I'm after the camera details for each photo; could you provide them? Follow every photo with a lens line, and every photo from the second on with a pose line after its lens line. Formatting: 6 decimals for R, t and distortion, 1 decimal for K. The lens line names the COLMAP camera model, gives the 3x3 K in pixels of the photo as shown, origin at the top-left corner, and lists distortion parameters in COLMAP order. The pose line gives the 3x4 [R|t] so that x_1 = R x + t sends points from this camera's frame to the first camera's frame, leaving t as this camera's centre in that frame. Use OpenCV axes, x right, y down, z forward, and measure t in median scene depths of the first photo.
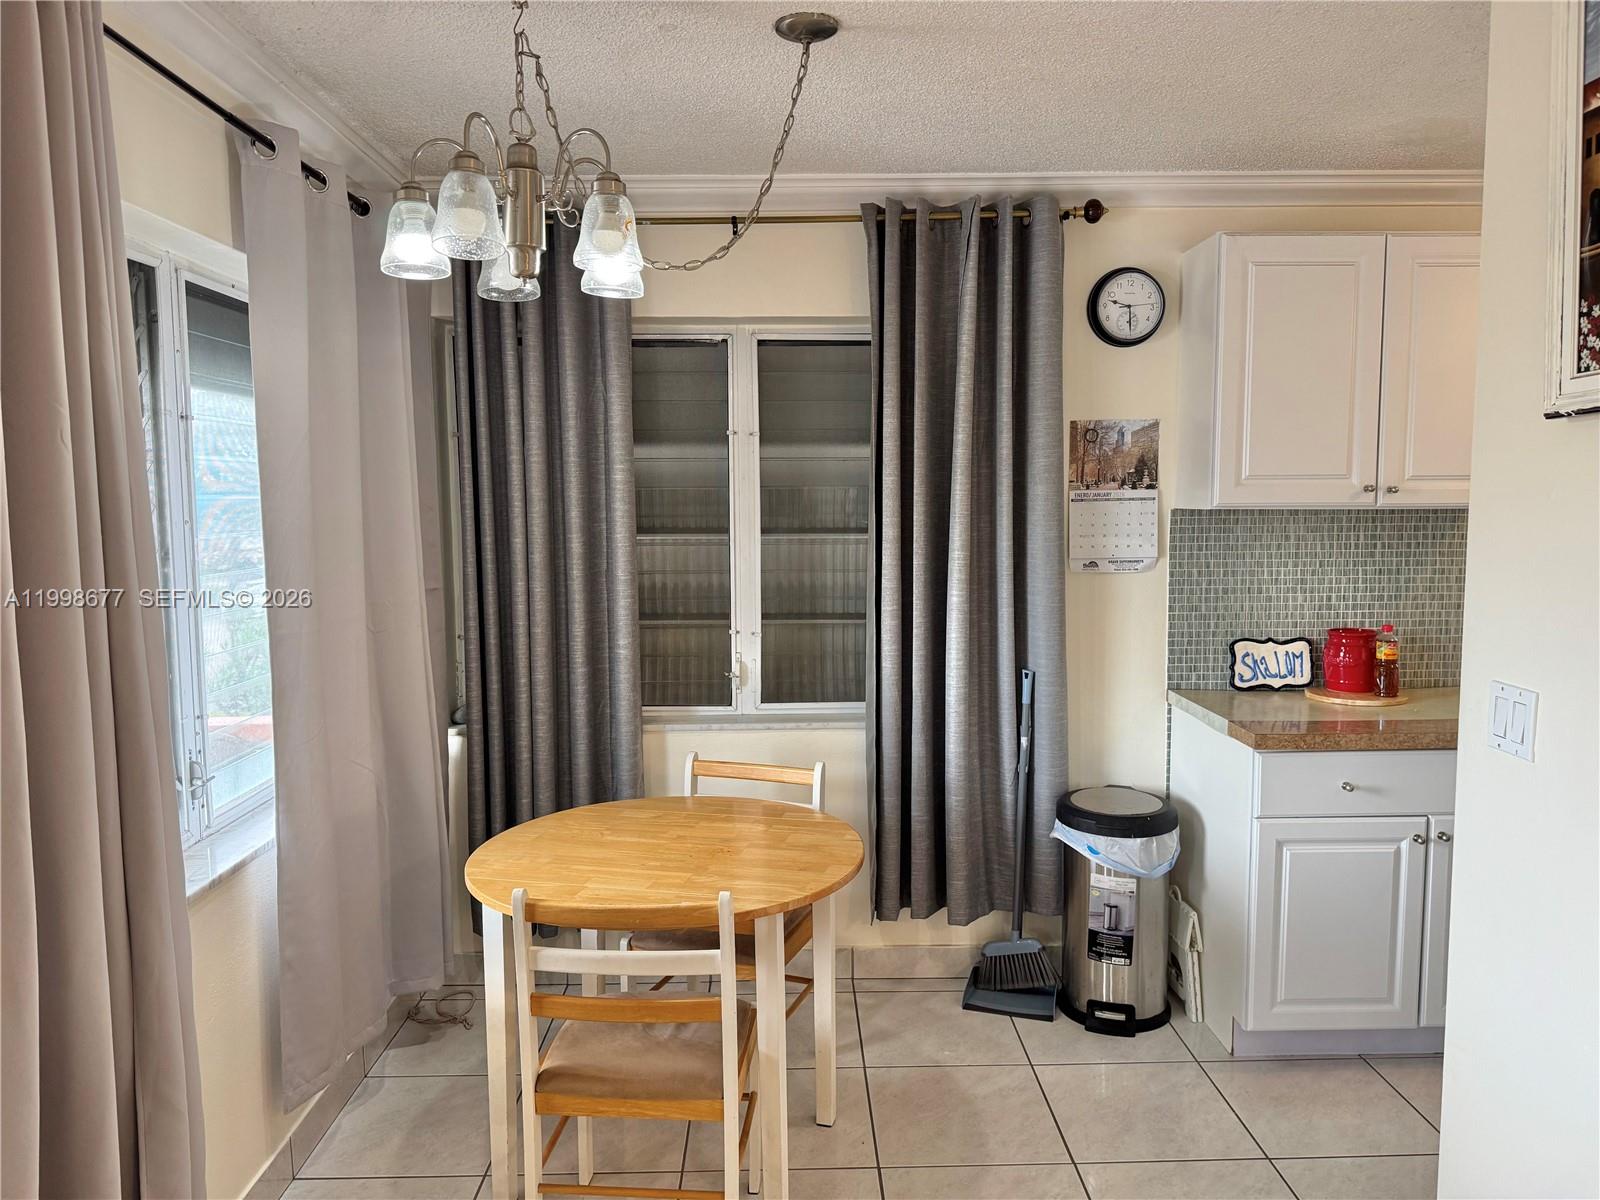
lens RADIAL K [[1133.5, 0, 796.6], [0, 1133.5, 602.9], [0, 0, 1]] dist [0.050354, -0.095113]
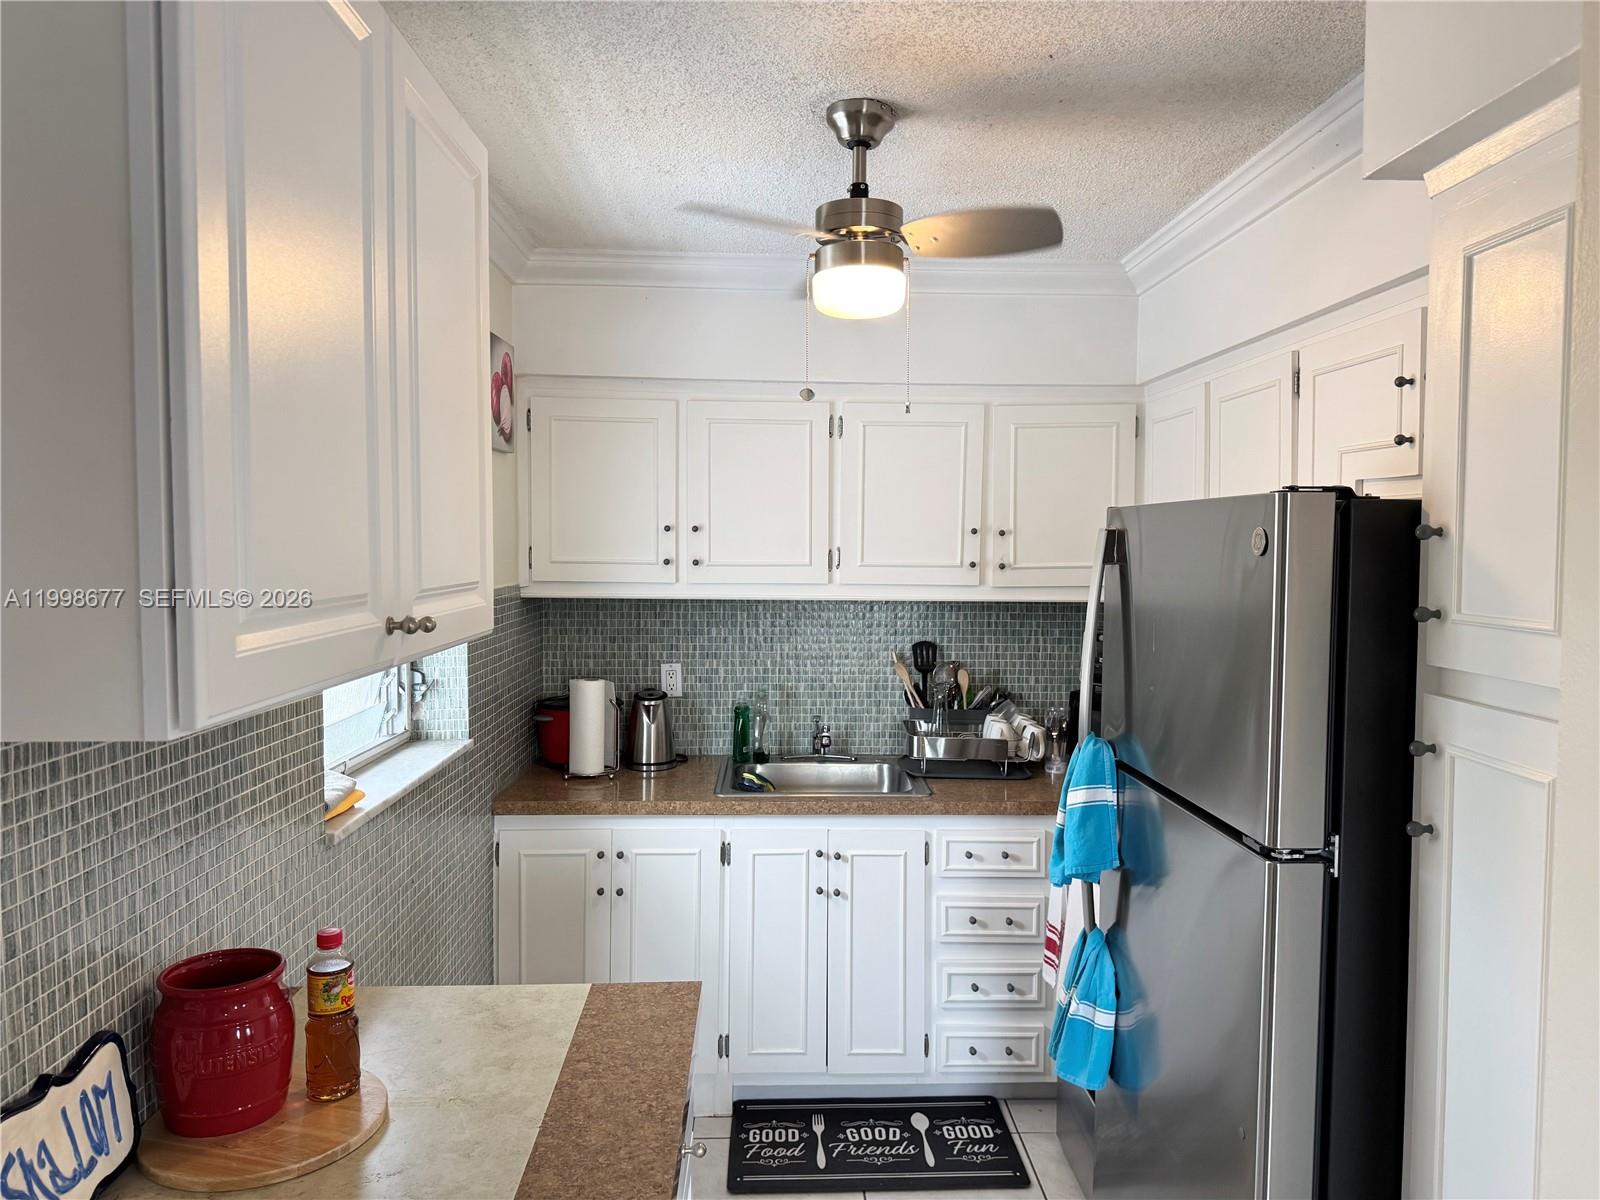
lens RADIAL K [[1123.3, 0, 805.8], [0, 1123.3, 596.3], [0, 0, 1]] dist [0.052395, -0.096555]
pose [[-0.031491, -0.040367, 0.998689, 0.088388], [0.090218, 0.994991, 0.043062, -0.105794], [-0.995424, 0.091456, -0.027691, 0.794712]]
